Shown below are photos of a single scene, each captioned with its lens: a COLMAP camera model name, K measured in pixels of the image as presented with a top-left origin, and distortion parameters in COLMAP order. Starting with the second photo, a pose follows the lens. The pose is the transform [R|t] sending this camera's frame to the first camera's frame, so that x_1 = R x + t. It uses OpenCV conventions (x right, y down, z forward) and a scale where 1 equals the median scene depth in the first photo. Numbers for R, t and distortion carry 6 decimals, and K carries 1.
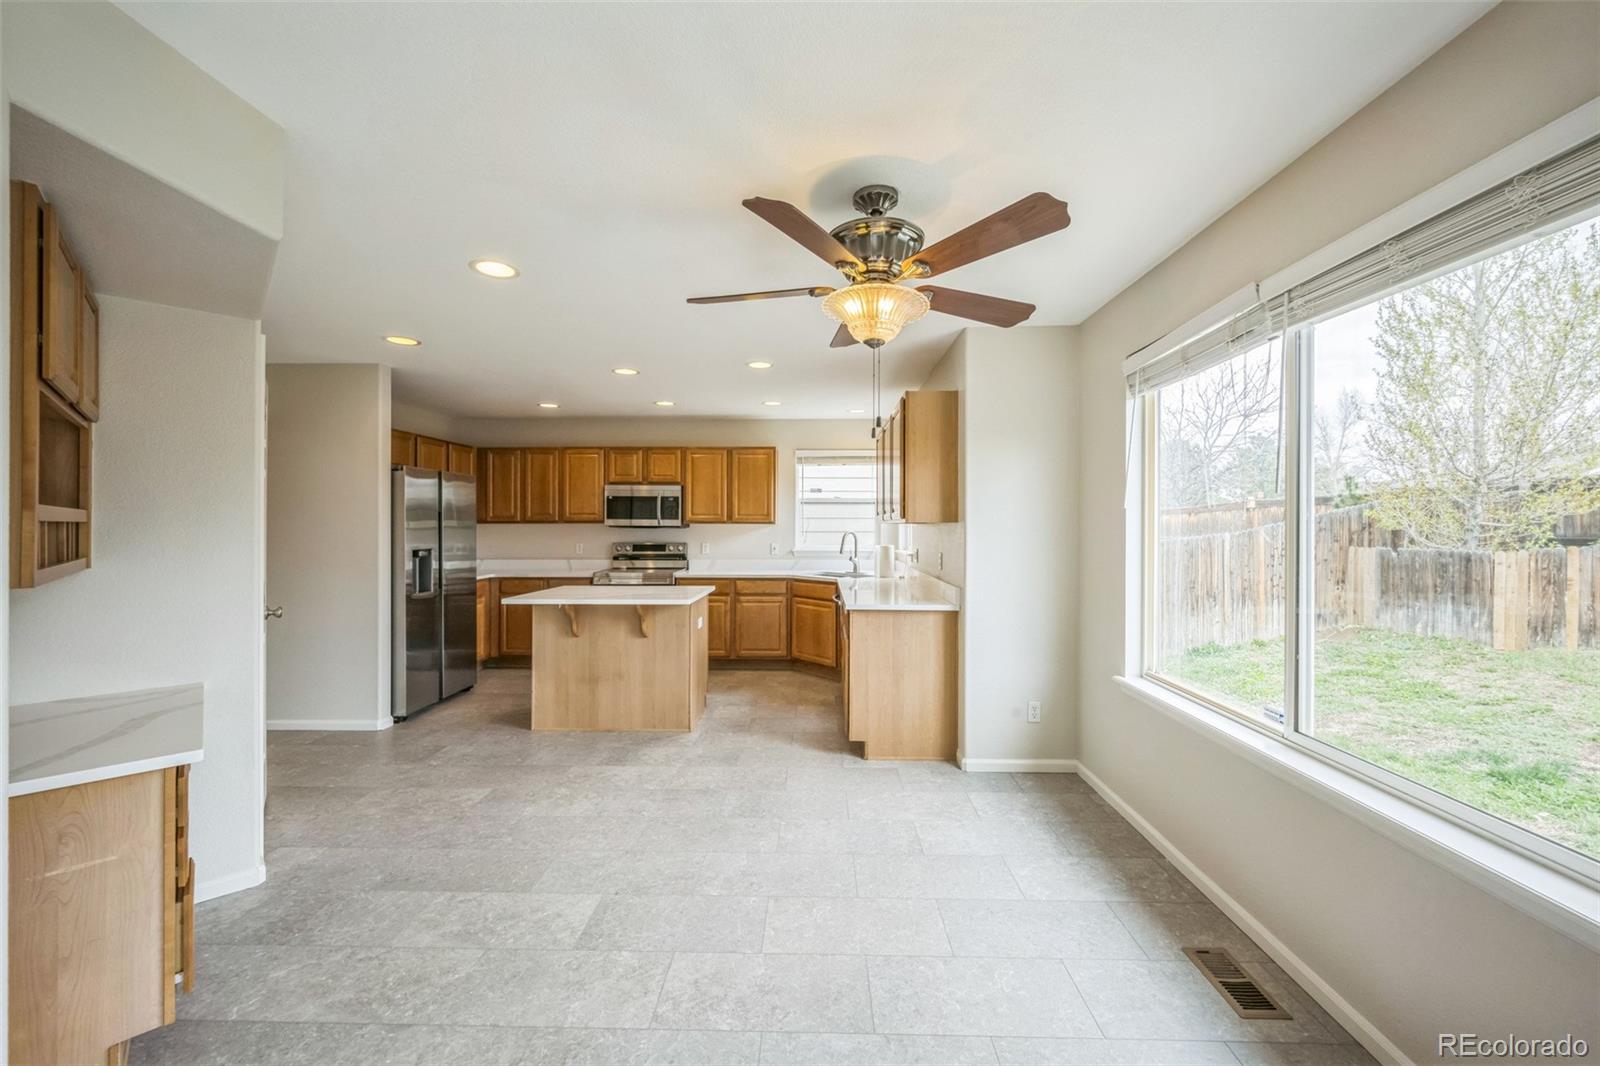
lens RADIAL K [[647.6, 0, 797.4], [0, 647.6, 516.5], [0, 0, 1]] dist [0.000696, 0.000110]
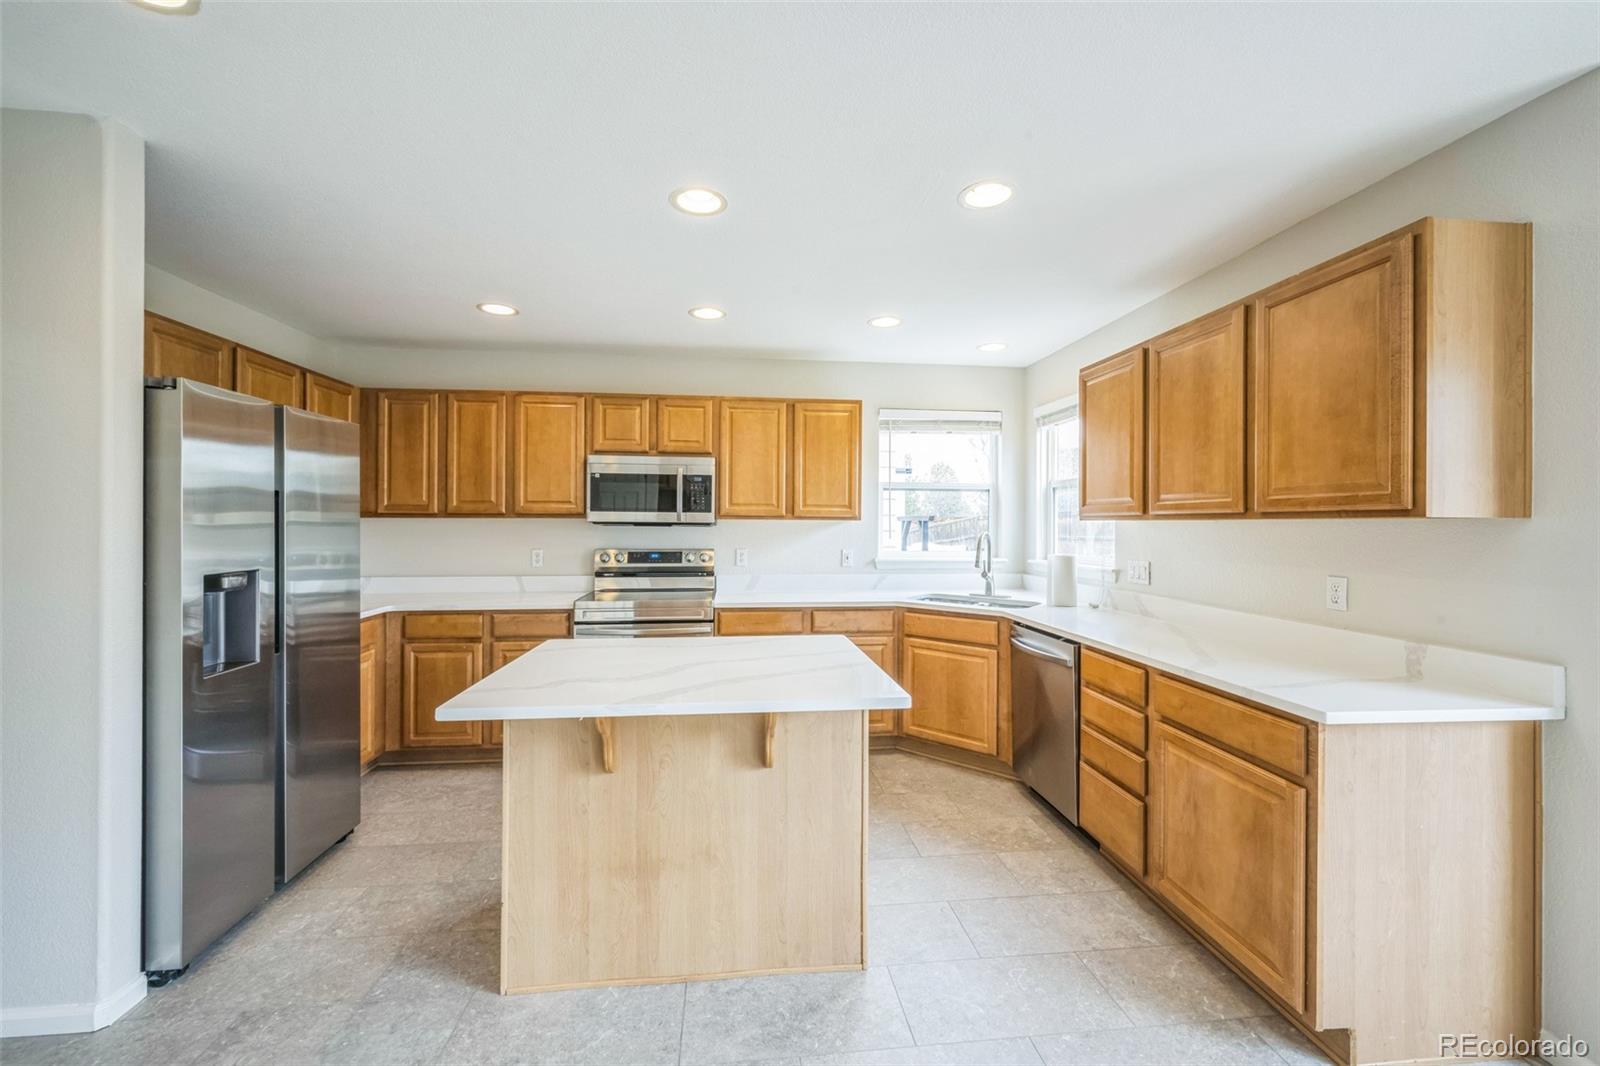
lens RADIAL K [[647.6, 0, 797.4], [0, 647.6, 516.5], [0, 0, 1]] dist [0.000696, 0.000110]
pose [[0.990294, 0.004675, 0.138909, -0.189671], [-0.005267, 0.999979, 0.003895, 0.005743], [-0.138888, -0.004588, 0.990297, 0.375607]]
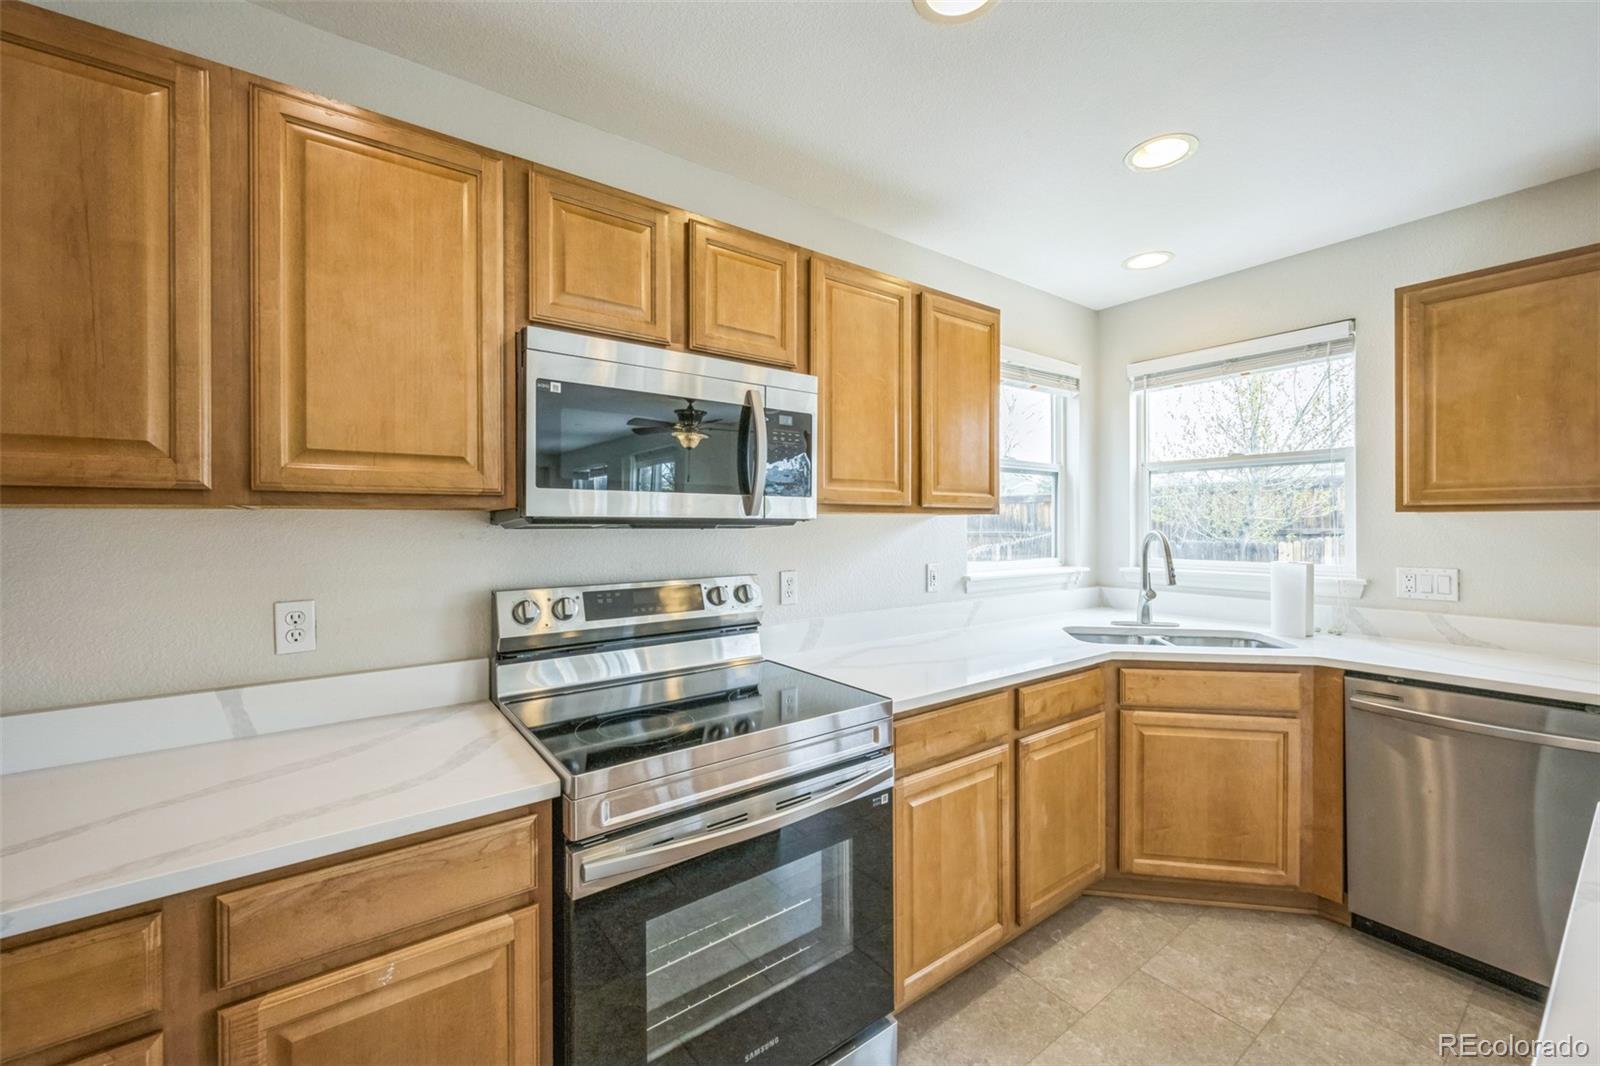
lens RADIAL K [[628.4, 0, 793.2], [0, 628.4, 525.0], [0, 0, 1]] dist [0.000766, -0.000119]
pose [[0.785617, -0.005226, 0.618692, -0.362521], [-0.003439, 0.999912, 0.012813, 0.013760], [-0.618704, -0.012193, 0.785529, 0.798244]]
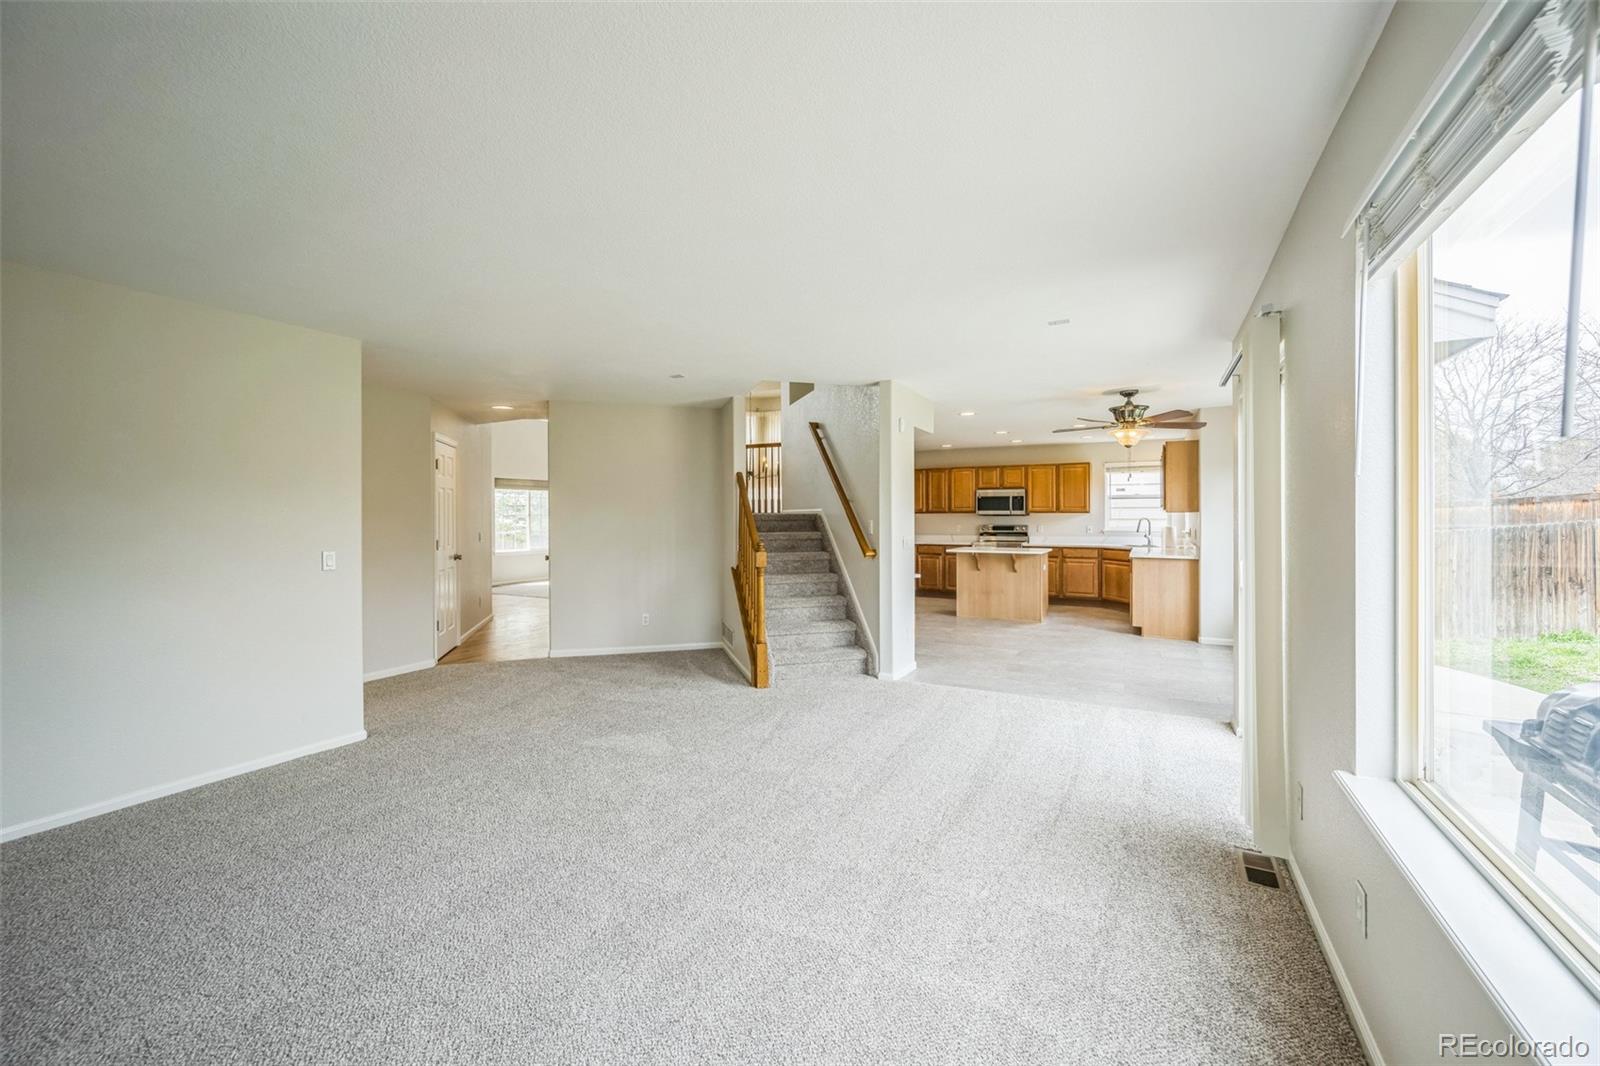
lens RADIAL K [[647.6, 0, 797.4], [0, 647.6, 516.5], [0, 0, 1]] dist [0.000696, 0.000110]
pose [[0.895937, -0.003749, -0.444165, 0.026905], [0.011245, 0.999835, 0.014243, -0.009556], [0.444039, -0.017755, 0.895832, -0.692335]]
